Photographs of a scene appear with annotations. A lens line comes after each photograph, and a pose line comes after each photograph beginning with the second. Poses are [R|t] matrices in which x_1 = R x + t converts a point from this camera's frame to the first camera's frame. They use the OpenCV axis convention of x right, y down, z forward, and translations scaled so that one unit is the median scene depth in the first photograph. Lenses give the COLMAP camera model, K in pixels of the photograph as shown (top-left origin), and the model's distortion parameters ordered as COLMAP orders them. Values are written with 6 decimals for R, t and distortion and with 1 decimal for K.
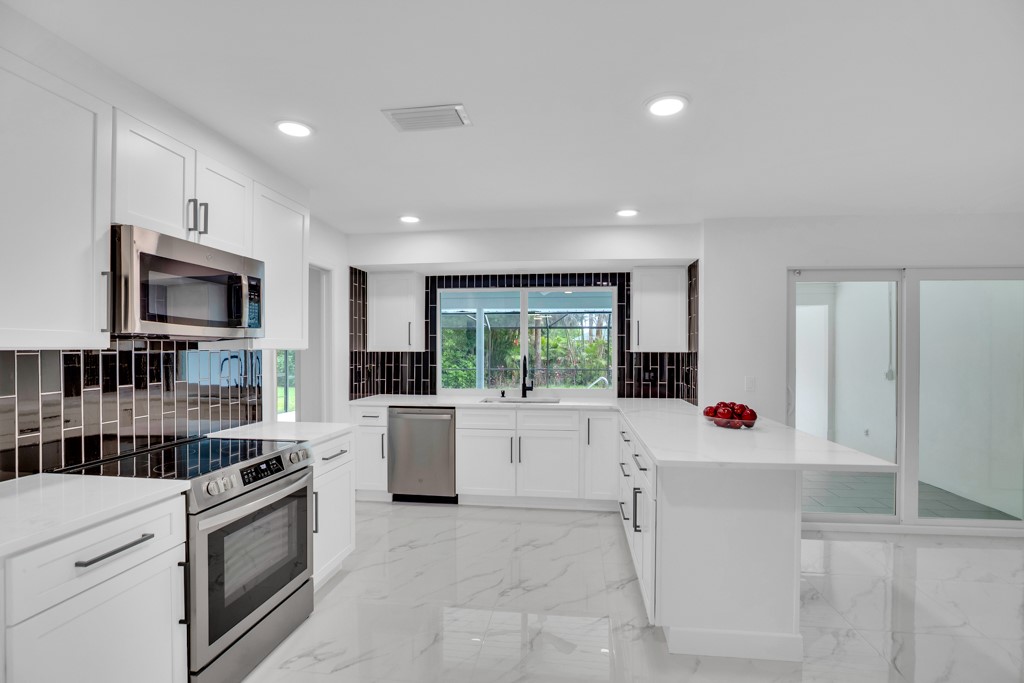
lens RADIAL K [[471.4, 0, 516.4], [0, 471.4, 350.0], [0, 0, 1]] dist [-0.025921, 0.002516]
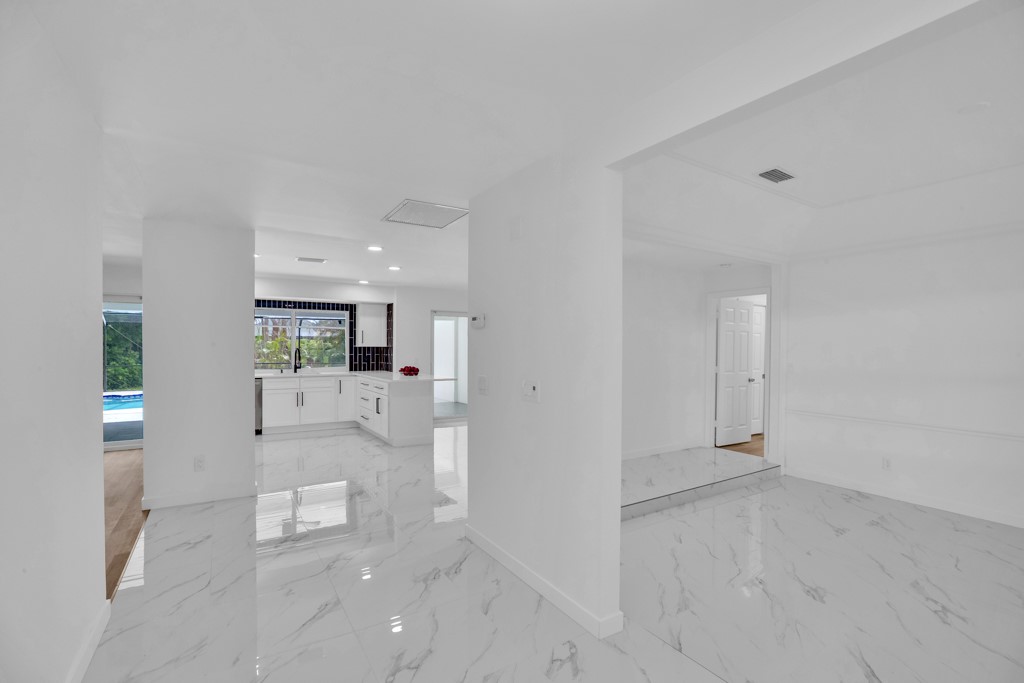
lens RADIAL K [[471.4, 0, 513.1], [0, 471.4, 347.7], [0, 0, 1]] dist [-0.025921, 0.002516]
pose [[0.769358, 0.002557, 0.638813, -0.483939], [-0.003160, 0.999995, -0.000197, 0.007039], [-0.638810, -0.001867, 0.769362, -0.861740]]
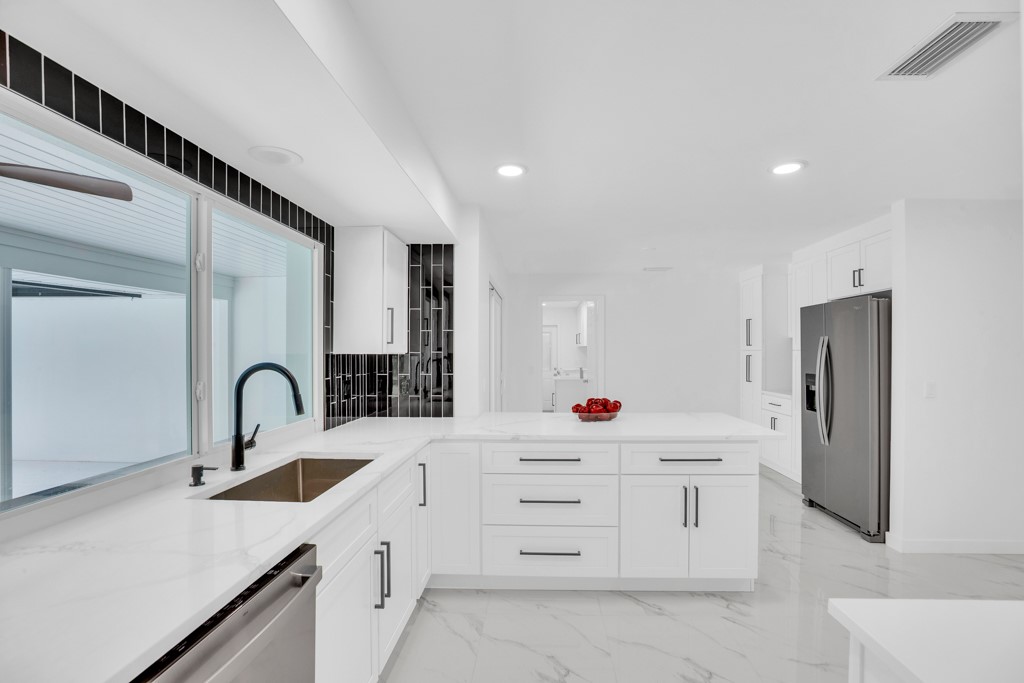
lens RADIAL K [[471.4, 0, 511.5], [0, 471.4, 349.0], [0, 0, 1]] dist [-0.025921, 0.002516]
pose [[-0.078931, 0.004732, 0.996869, -0.411703], [0.000234, 0.999989, -0.004728, 0.001906], [-0.996880, -0.000140, -0.078932, 0.830507]]
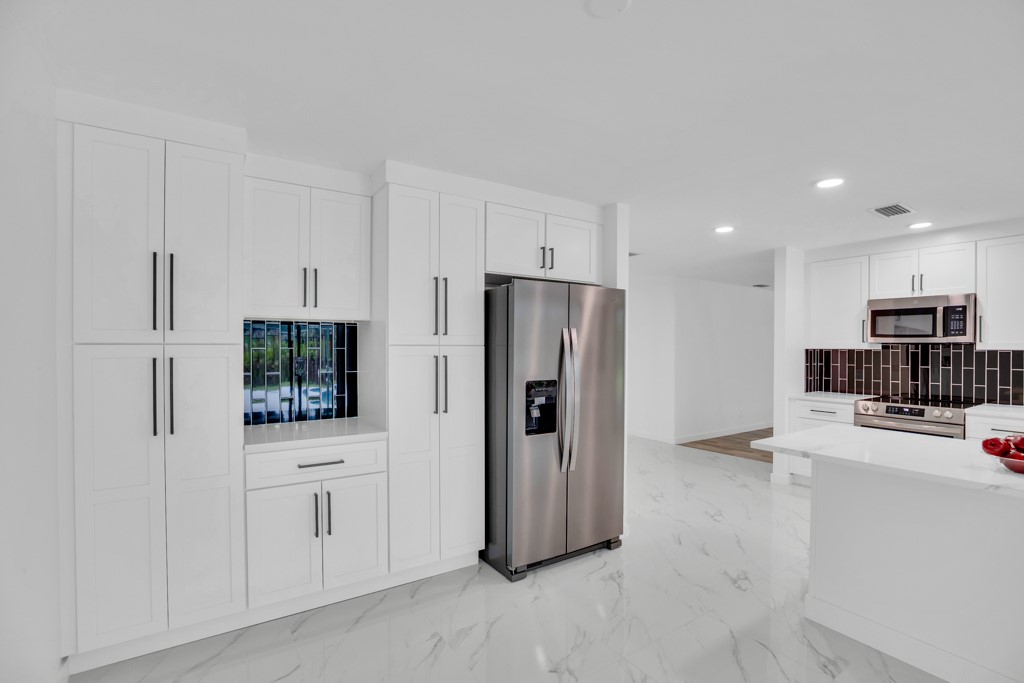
lens RADIAL K [[471.4, 0, 513.8], [0, 471.4, 348.3], [0, 0, 1]] dist [-0.025921, 0.002516]
pose [[-0.751826, -0.002200, -0.659358, 0.895994], [-0.006295, 0.999973, 0.003841, -0.000984], [0.659331, 0.007038, -0.751819, 0.630798]]
